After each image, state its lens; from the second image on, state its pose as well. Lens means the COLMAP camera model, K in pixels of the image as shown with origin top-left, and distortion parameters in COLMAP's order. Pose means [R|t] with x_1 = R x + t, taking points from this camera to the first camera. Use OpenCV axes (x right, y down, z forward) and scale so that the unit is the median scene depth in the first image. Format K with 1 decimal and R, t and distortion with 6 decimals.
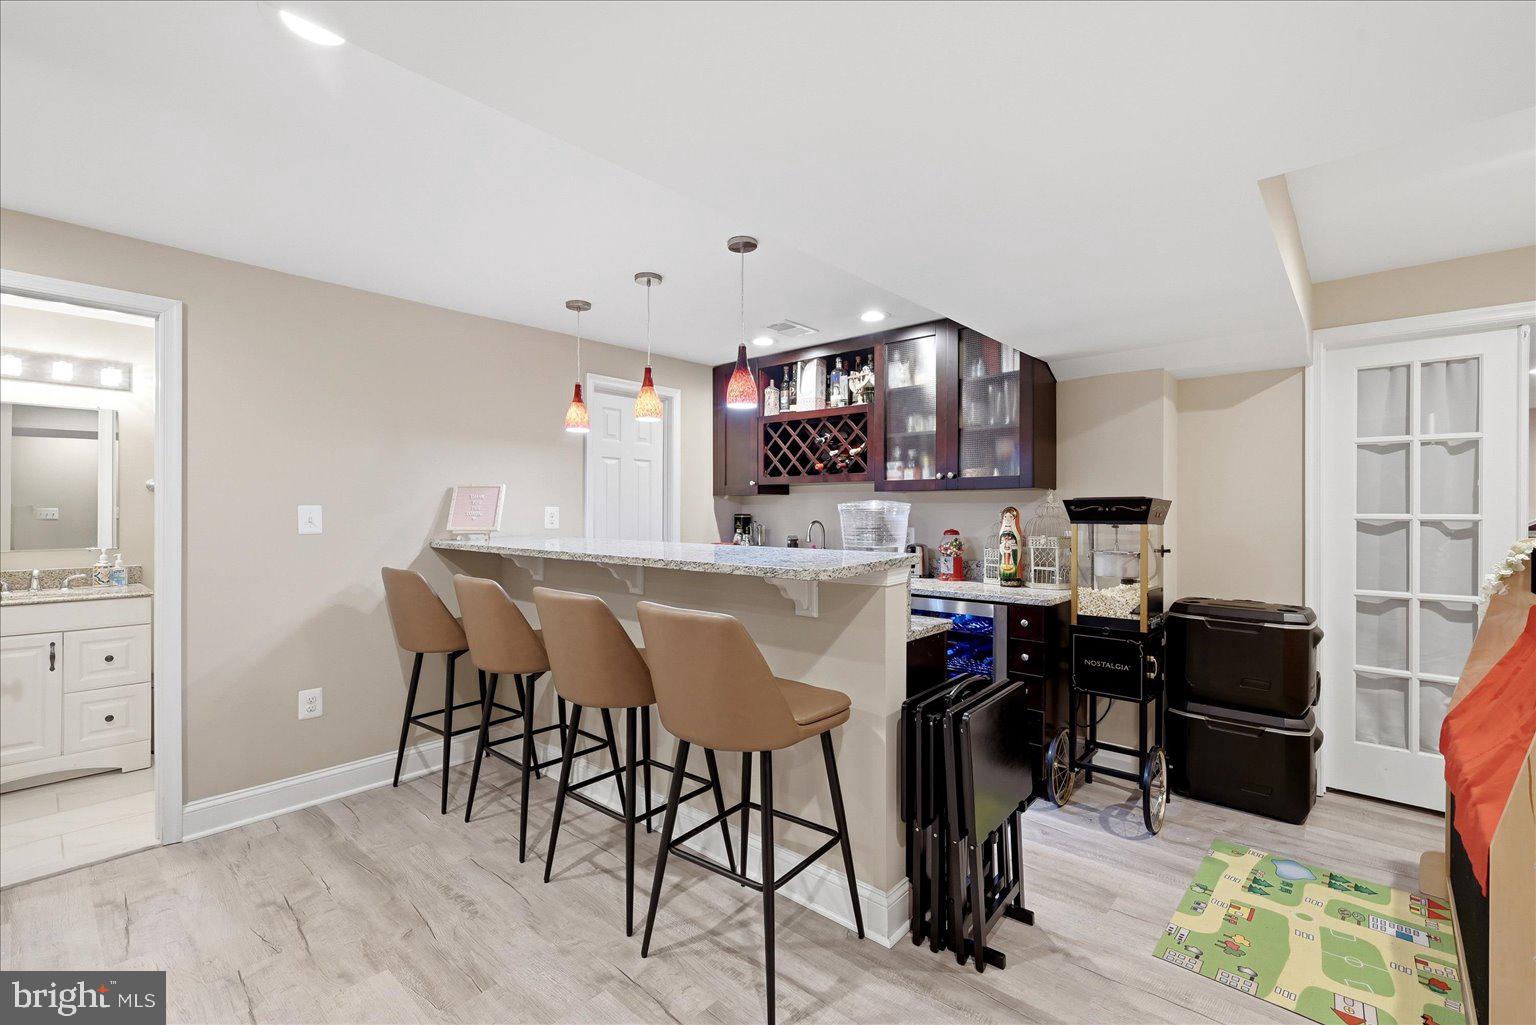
lens RADIAL K [[678.8, 0, 768.0], [0, 678.8, 512.5], [0, 0, 1]] dist [0.000456, 0.000262]
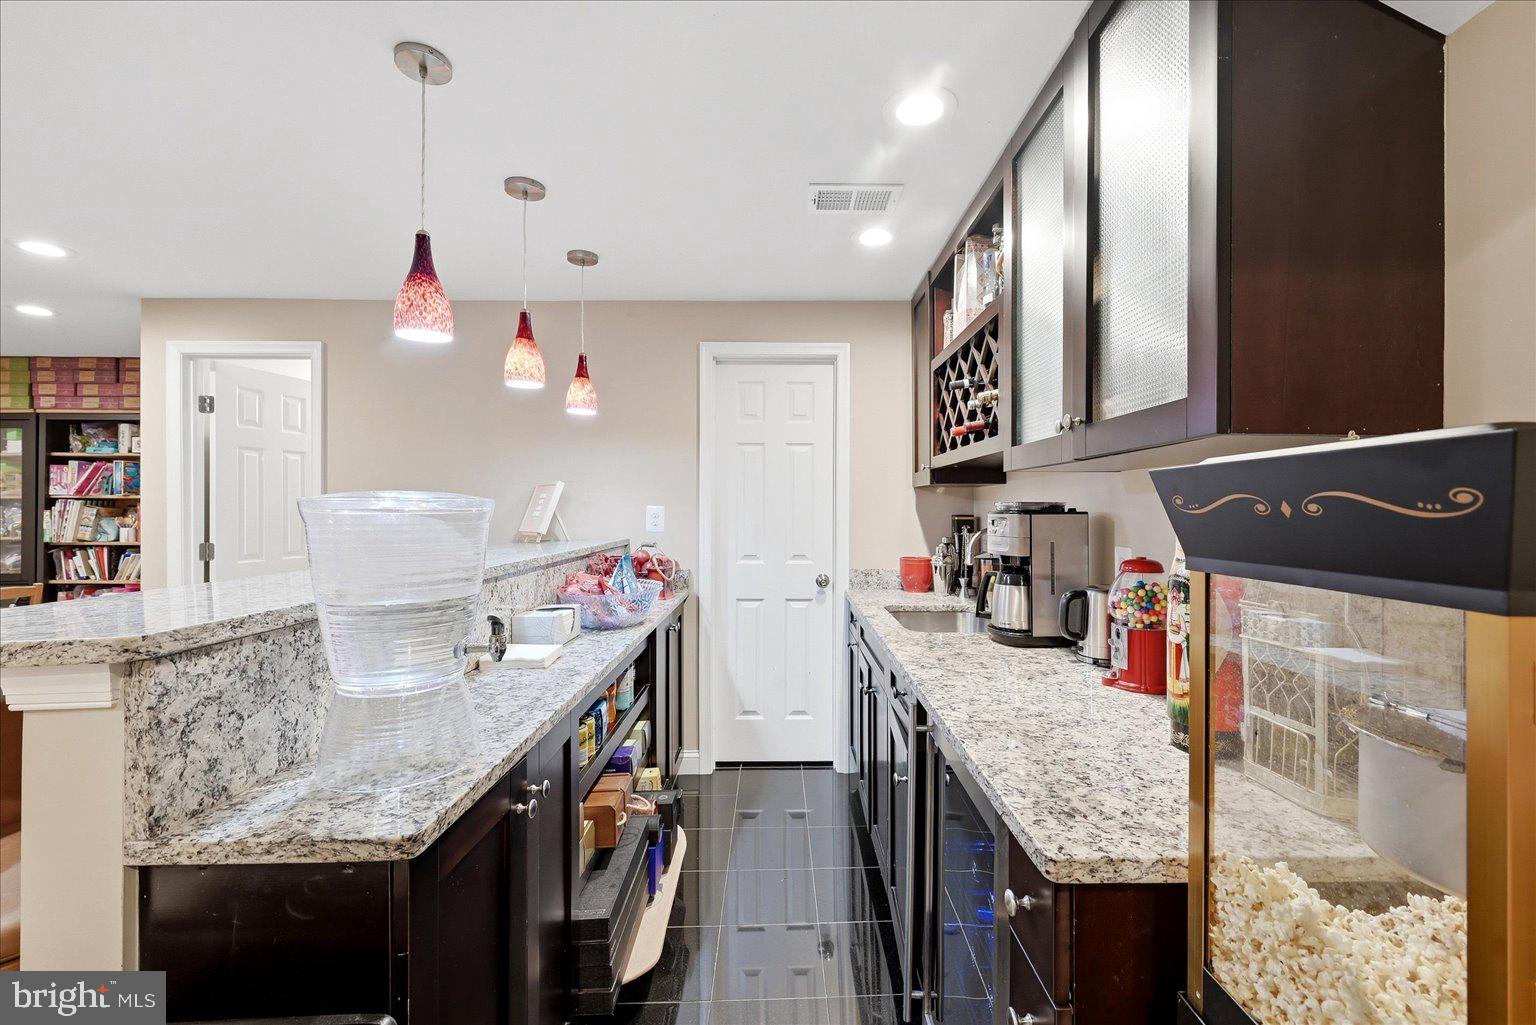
lens RADIAL K [[649.2, 0, 879.2], [0, 649.2, 503.5], [0, 0, 1]] dist [-0.002824, -0.000165]
pose [[0.666137, -0.007272, -0.745794, 0.636482], [0.000588, 0.999957, -0.009225, -0.004987], [0.745829, 0.005706, 0.666113, 0.898986]]
